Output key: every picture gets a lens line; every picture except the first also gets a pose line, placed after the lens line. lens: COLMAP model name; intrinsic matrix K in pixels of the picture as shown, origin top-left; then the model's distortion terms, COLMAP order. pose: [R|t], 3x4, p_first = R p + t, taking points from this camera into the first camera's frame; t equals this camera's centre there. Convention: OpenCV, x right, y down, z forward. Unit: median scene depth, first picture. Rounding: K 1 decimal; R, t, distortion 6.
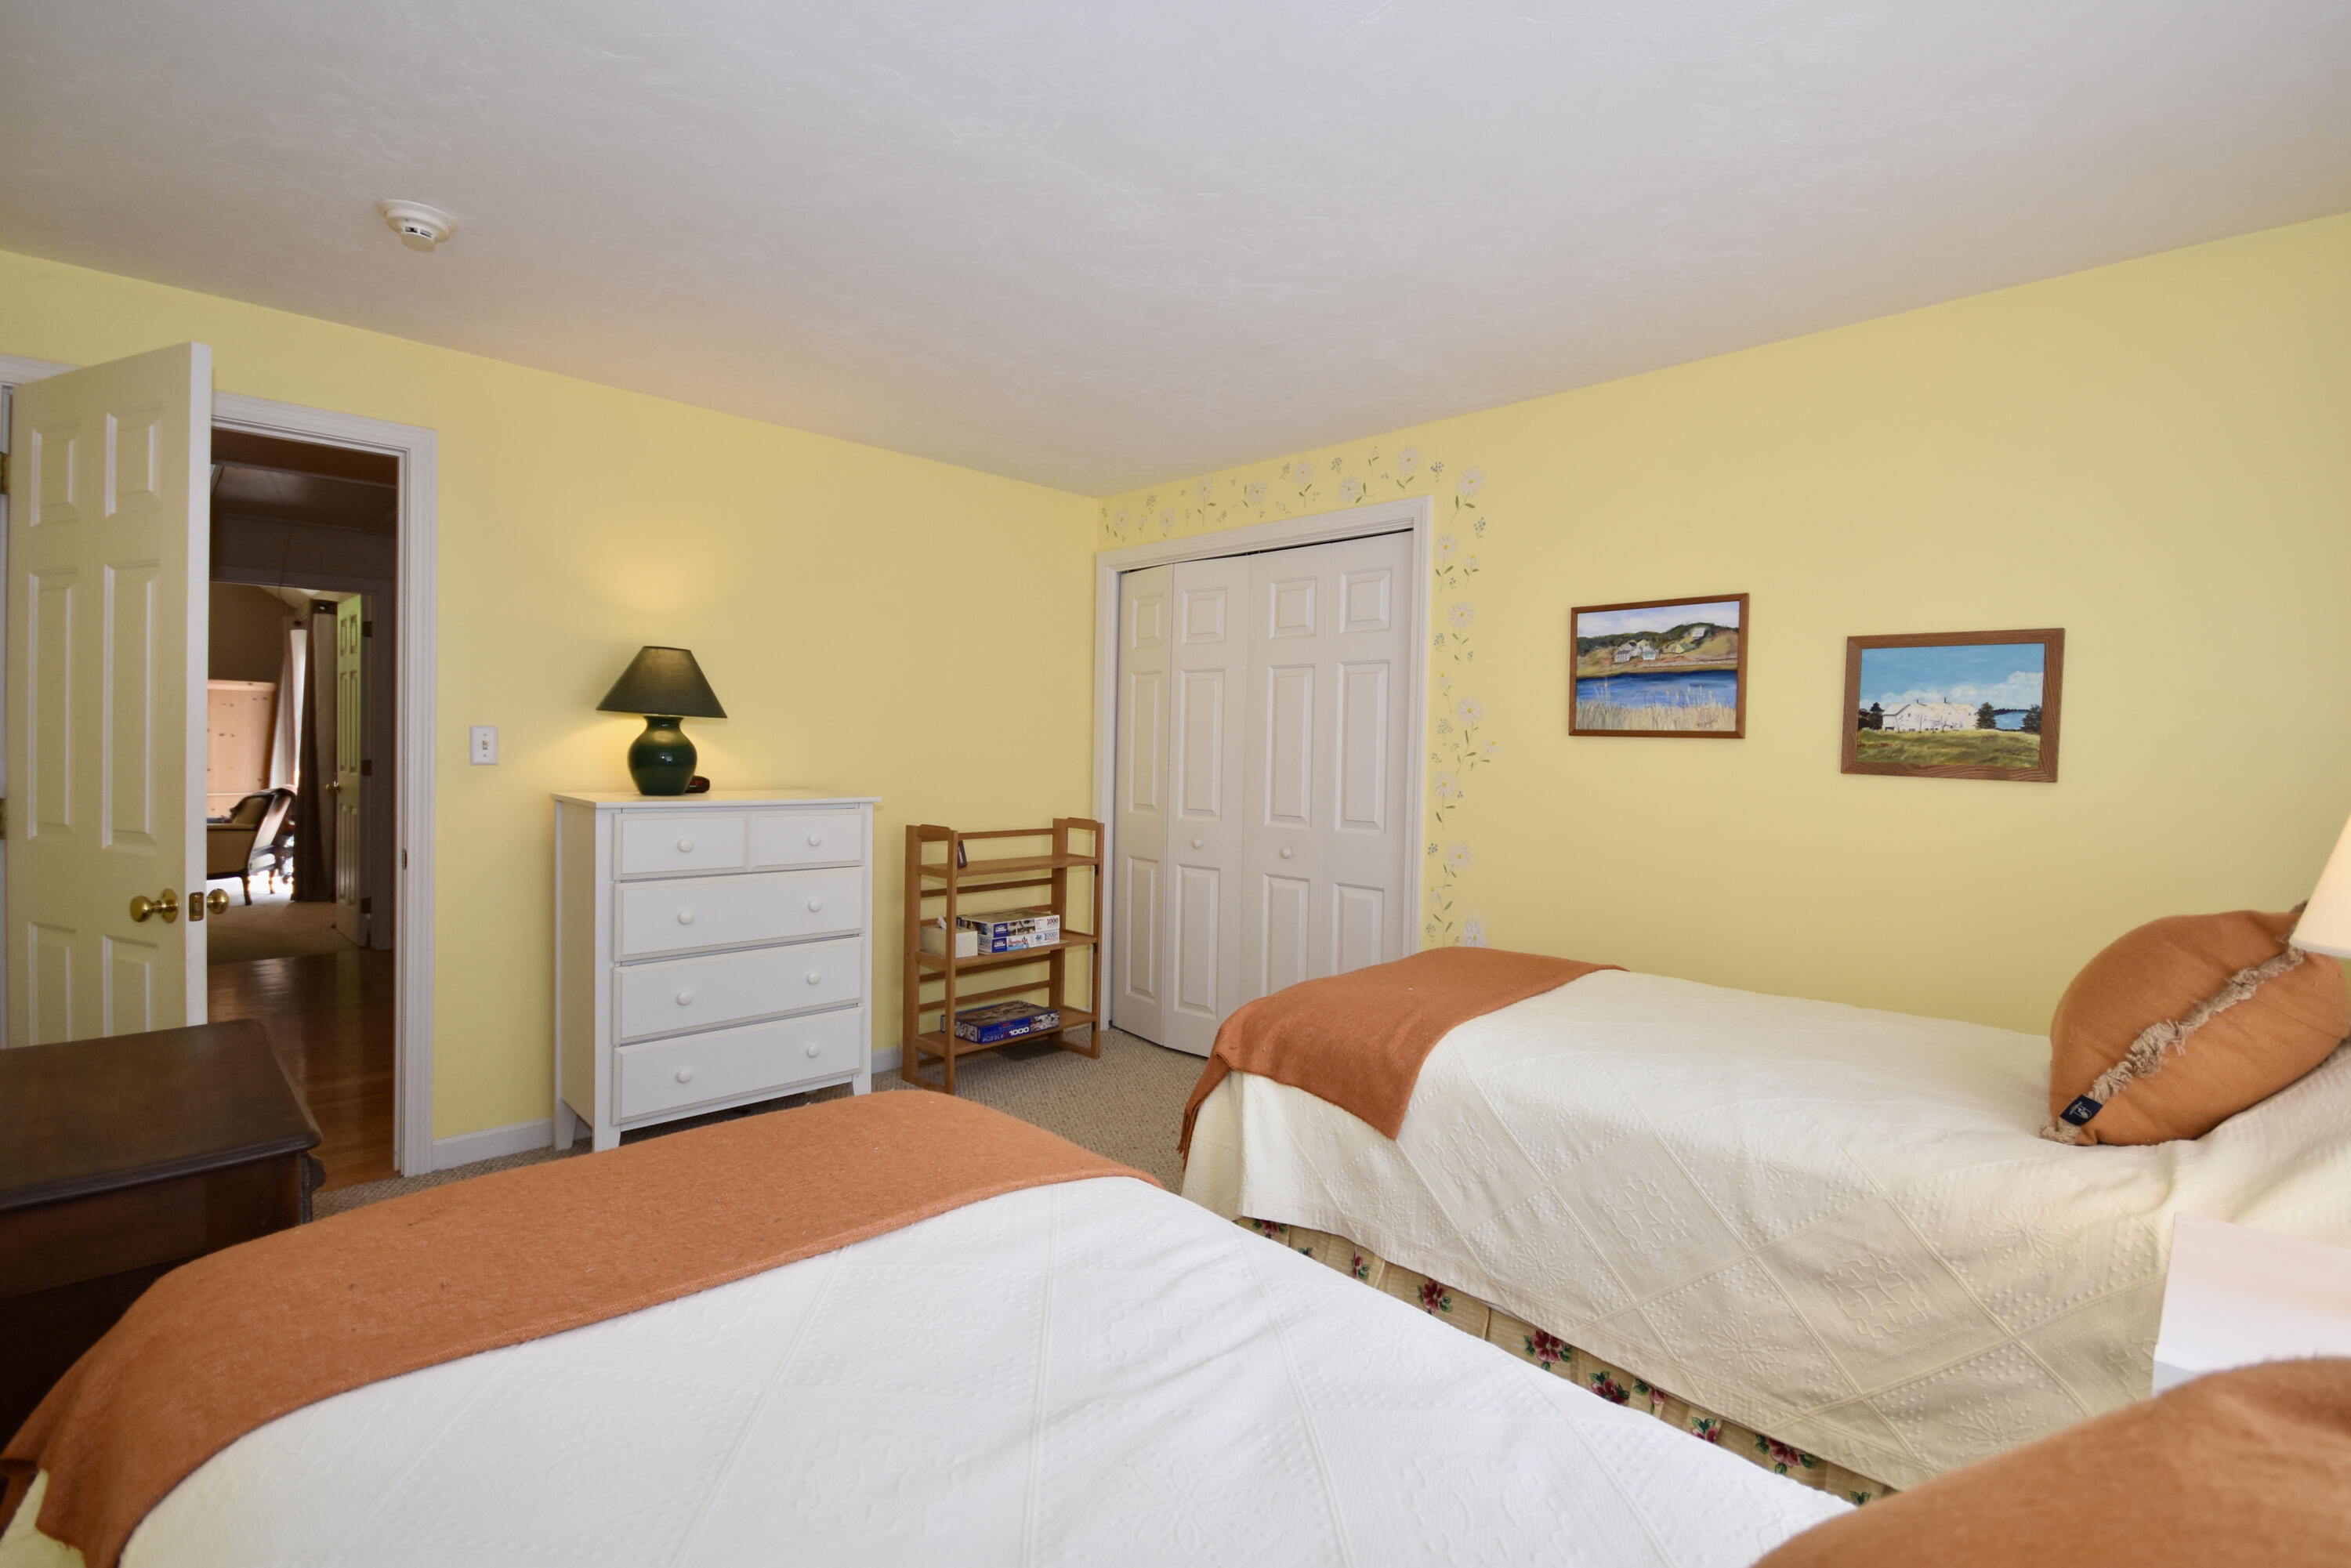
lens RADIAL K [[1065.6, 0, 1185.8], [0, 1065.6, 769.2], [0, 0, 1]] dist [-0.001004, -0.000229]
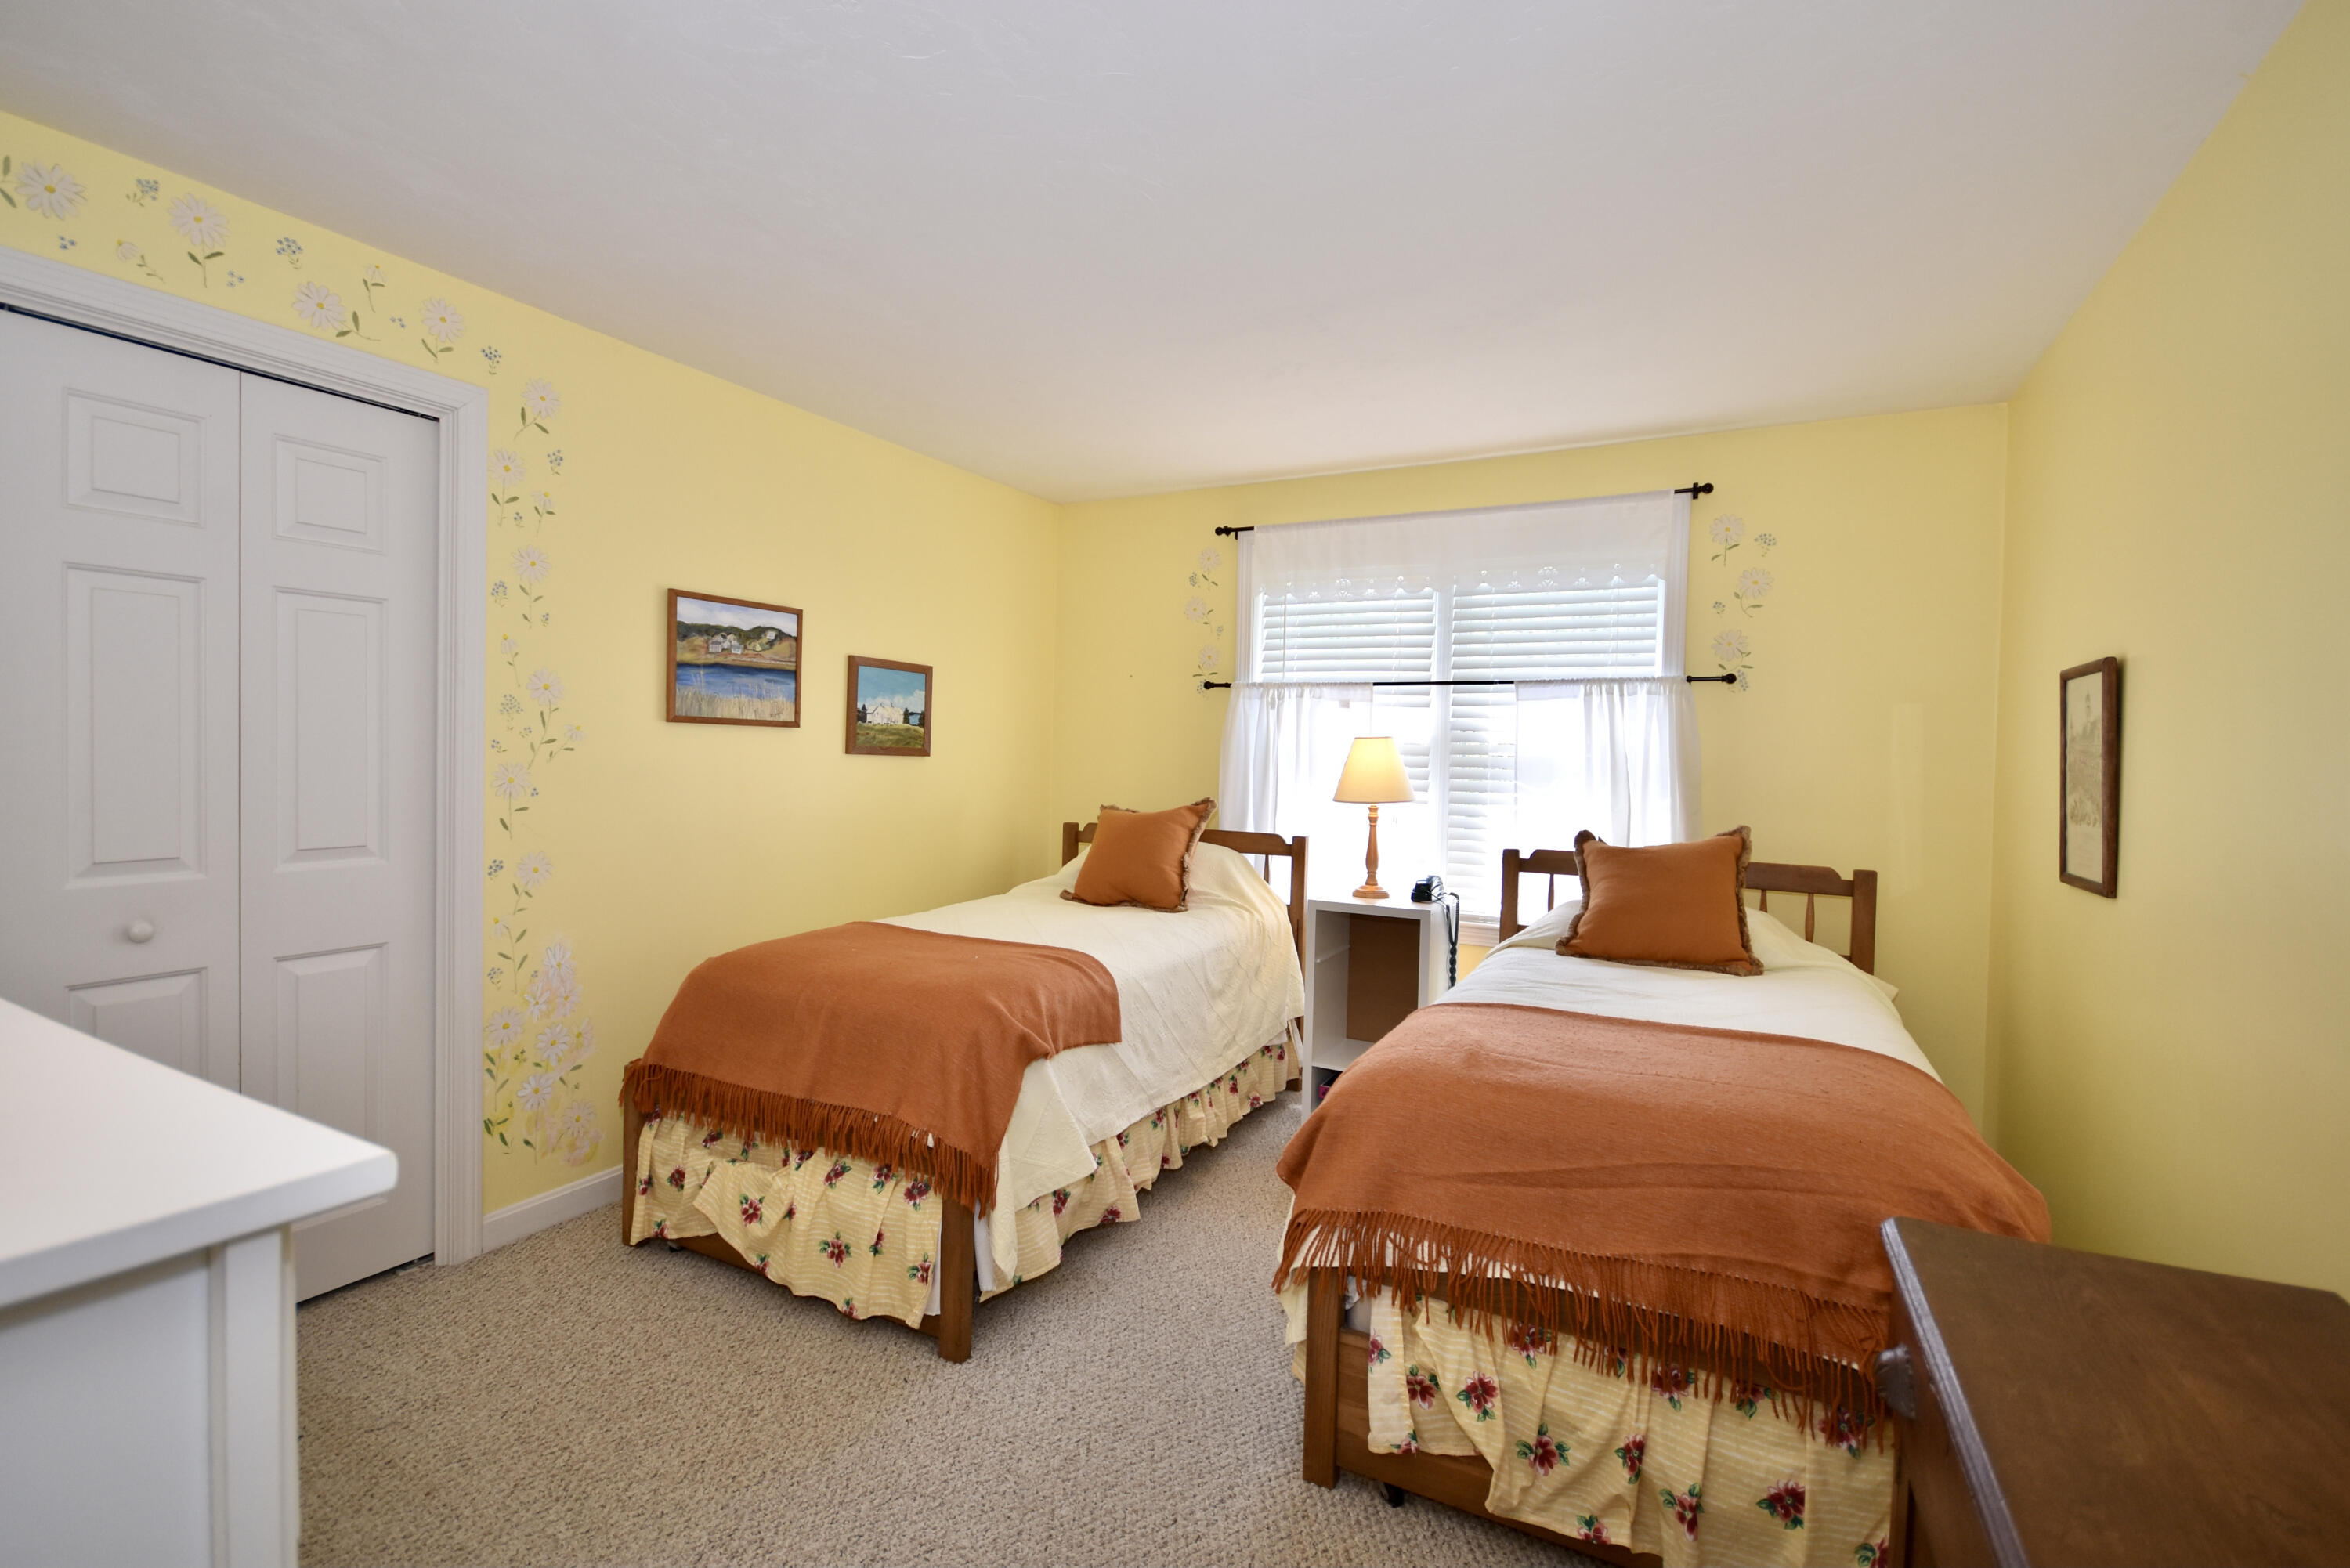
lens RADIAL K [[1065.1, 0, 1185.3], [0, 1065.1, 769.2], [0, 0, 1]] dist [-0.001004, -0.000229]
pose [[-0.308670, -0.049241, 0.949894, -0.735879], [-0.012270, 0.998782, 0.047788, -0.042494], [-0.951090, 0.003095, -0.308898, 0.898039]]
